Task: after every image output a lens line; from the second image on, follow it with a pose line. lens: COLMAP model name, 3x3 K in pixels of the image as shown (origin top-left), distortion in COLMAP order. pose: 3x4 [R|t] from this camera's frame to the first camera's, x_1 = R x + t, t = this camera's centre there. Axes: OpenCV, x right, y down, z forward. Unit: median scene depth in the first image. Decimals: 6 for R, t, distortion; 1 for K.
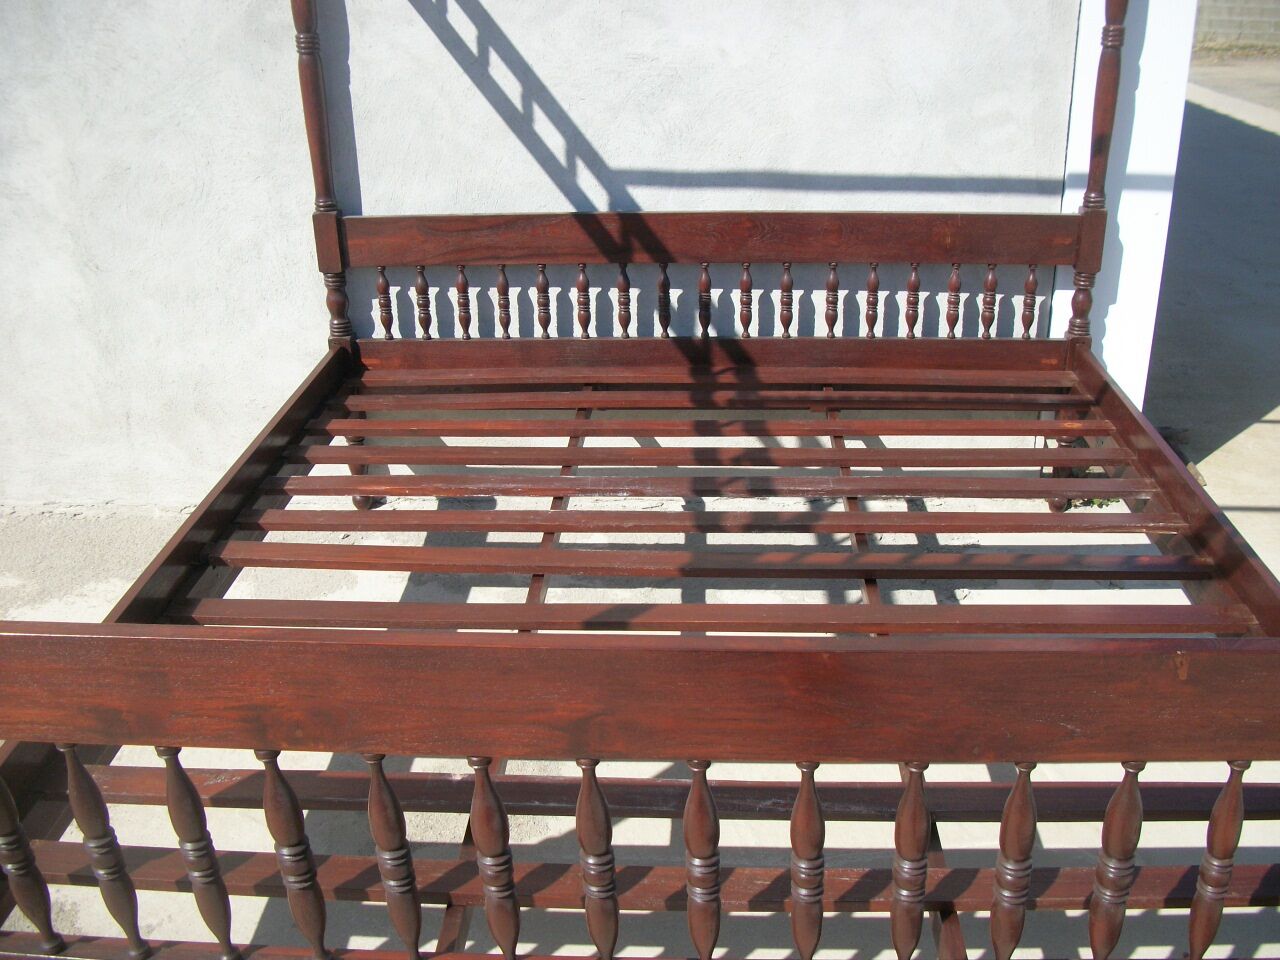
lens RADIAL K [[1223.2, 0, 666.6], [0, 1223.2, 463.0], [0, 0, 1]] dist [-0.146516, 0.077172]
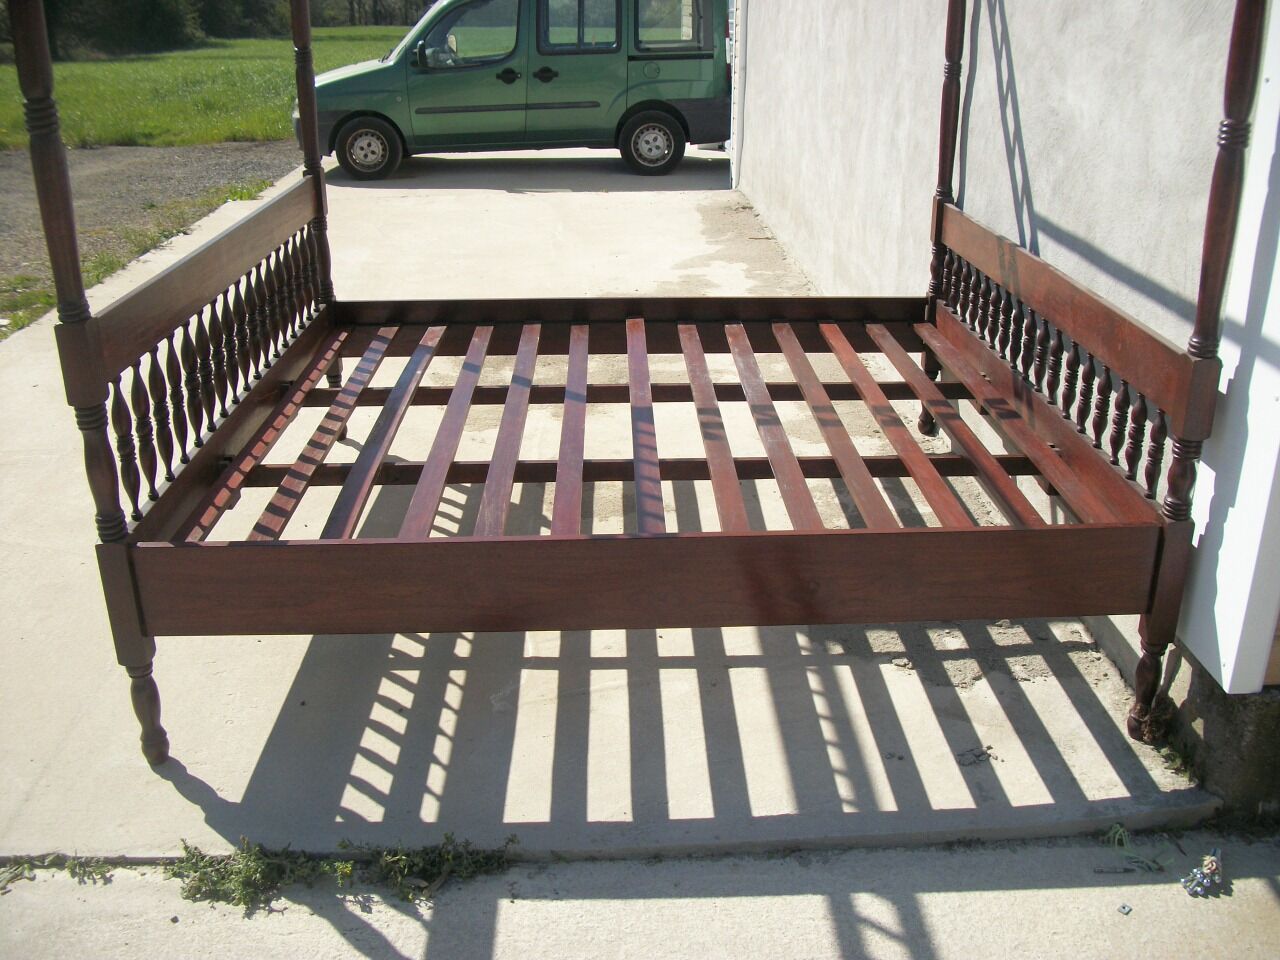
lens RADIAL K [[1223.2, 0, 666.6], [0, 1223.2, 463.0], [0, 0, 1]] dist [-0.146516, 0.077172]
pose [[0.079059, 0.374172, -0.923983, 1.032057], [-0.417839, 0.853972, 0.310068, -0.243585], [0.905075, 0.361562, 0.223858, 0.535163]]
